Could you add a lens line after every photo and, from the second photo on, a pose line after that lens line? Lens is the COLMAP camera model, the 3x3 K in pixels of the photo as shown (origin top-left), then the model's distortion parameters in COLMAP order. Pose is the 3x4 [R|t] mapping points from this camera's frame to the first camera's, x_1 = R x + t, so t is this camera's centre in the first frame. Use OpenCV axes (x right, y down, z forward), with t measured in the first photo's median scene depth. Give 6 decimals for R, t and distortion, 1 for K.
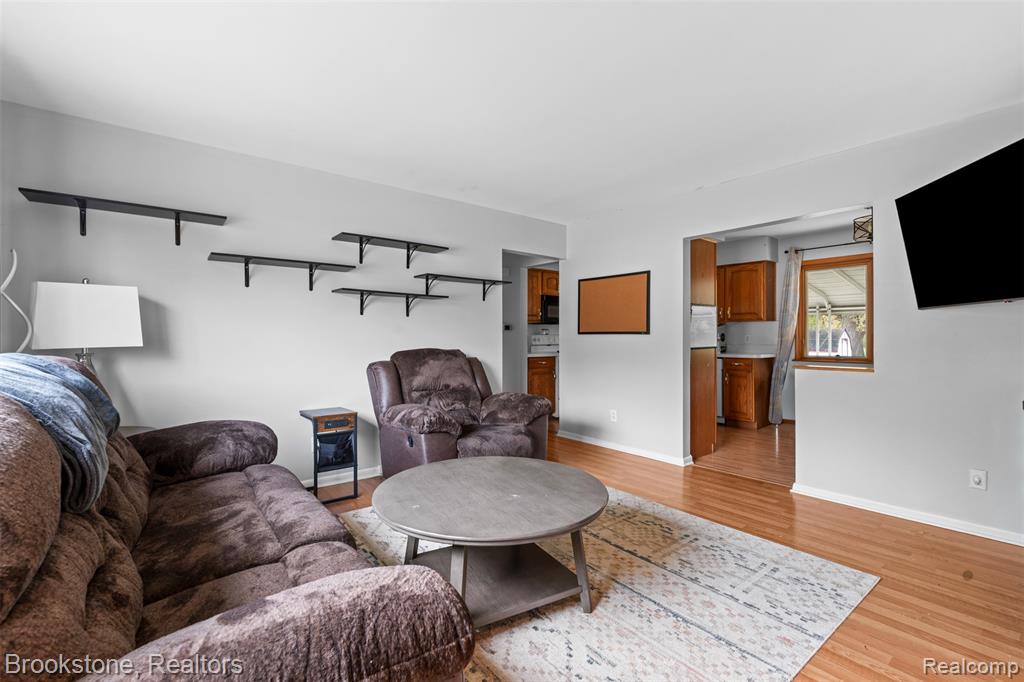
lens RADIAL K [[450.5, 0, 511.3], [0, 450.5, 338.7], [0, 0, 1]] dist [-0.004017, 0.000499]
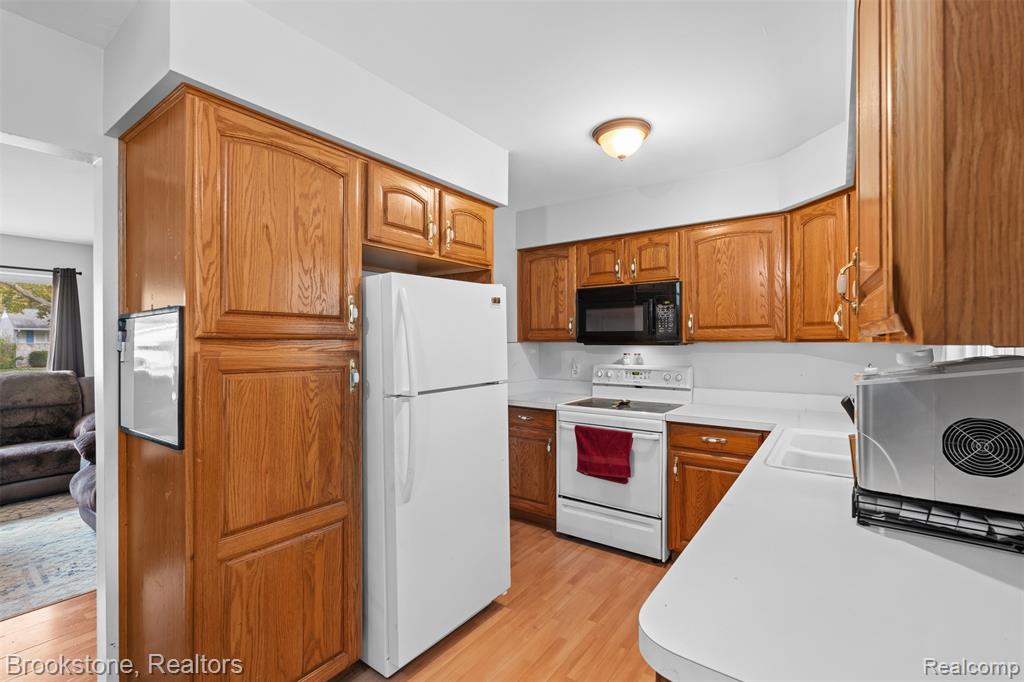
lens RADIAL K [[450.5, 0, 514.1], [0, 450.5, 343.9], [0, 0, 1]] dist [-0.004017, 0.000499]
pose [[0.263337, 0.008314, -0.964668, 1.516268], [-0.003030, 0.999965, 0.007791, -0.098202], [0.964699, 0.000871, 0.263353, 2.172178]]
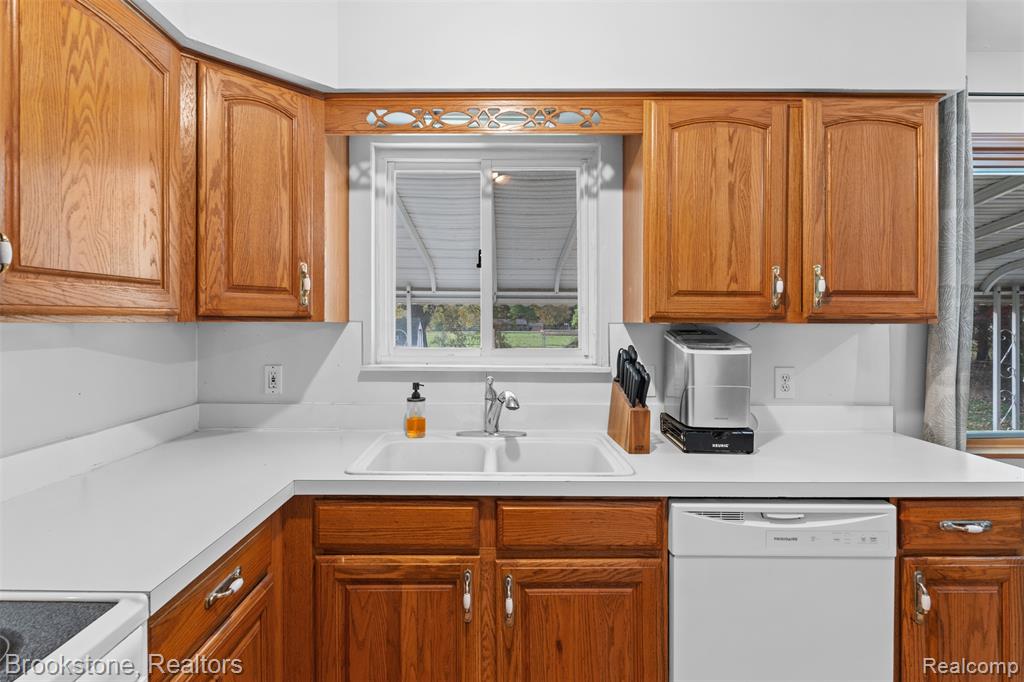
lens RADIAL K [[519.0, 0, 498.5], [0, 519.0, 323.6], [0, 0, 1]] dist [0.000034, -0.000056]
pose [[0.635073, 0.004656, 0.772438, 0.407044], [-0.003159, 0.999989, -0.003431, -0.092061], [-0.772446, -0.000261, 0.635081, 2.434180]]
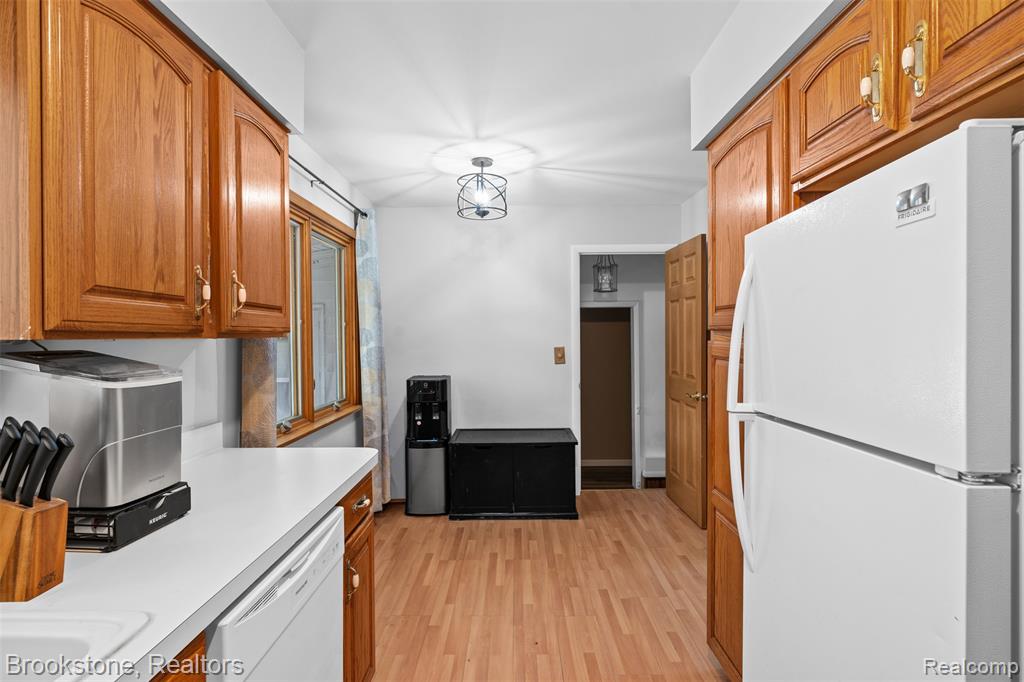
lens RADIAL K [[519.0, 0, 510.7], [0, 519.0, 337.3], [0, 0, 1]] dist [0.000034, -0.000056]
pose [[-0.772147, 0.000603, 0.635444, 0.585489], [0.005510, 0.999968, 0.005748, -0.098807], [-0.635420, 0.007940, -0.772126, 2.812617]]
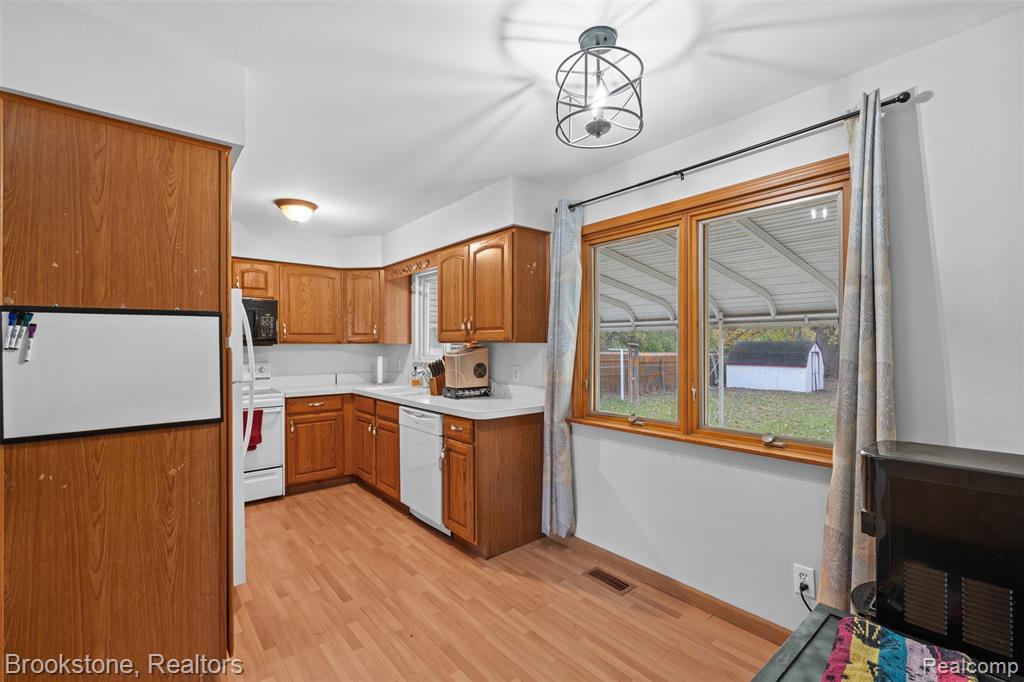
lens RADIAL K [[450.5, 0, 512.6], [0, 450.5, 347.6], [0, 0, 1]] dist [-0.004017, 0.000499]
pose [[0.999941, 0.003026, 0.010394, 1.339999], [-0.003044, 0.999994, 0.001744, -0.085101], [-0.010389, -0.001776, 0.999944, 1.183019]]
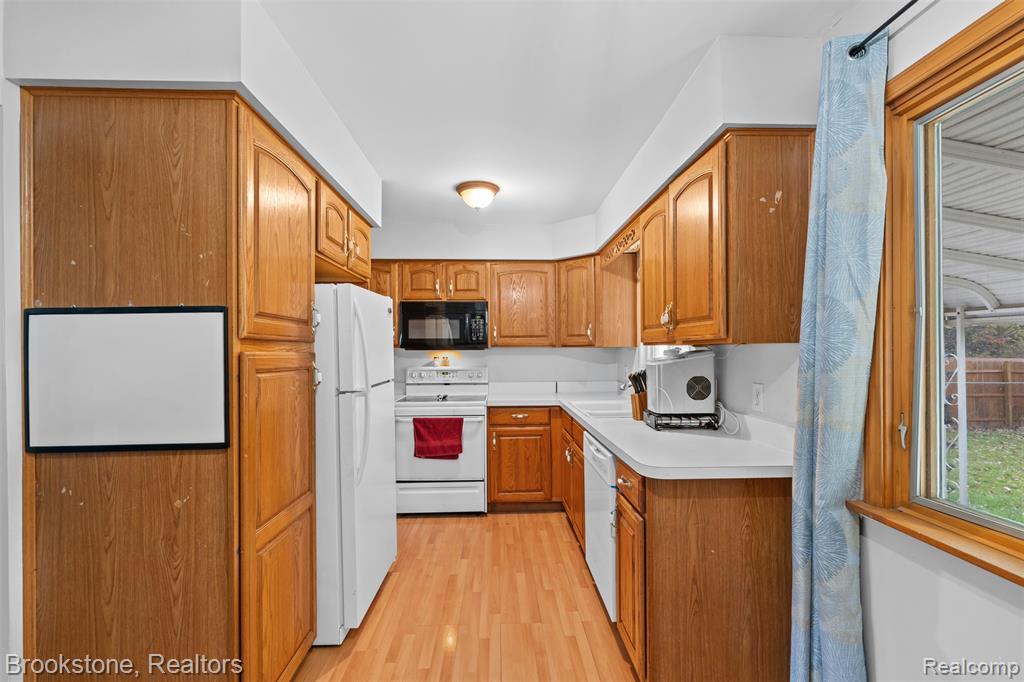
lens RADIAL K [[450.5, 0, 512.1], [0, 450.5, 350.2], [0, 0, 1]] dist [-0.004017, 0.000499]
pose [[0.798263, 0.001792, -0.602306, 1.502724], [-0.001642, 0.999998, 0.000799, -0.085754], [0.602307, 0.000351, 0.798265, 1.682729]]
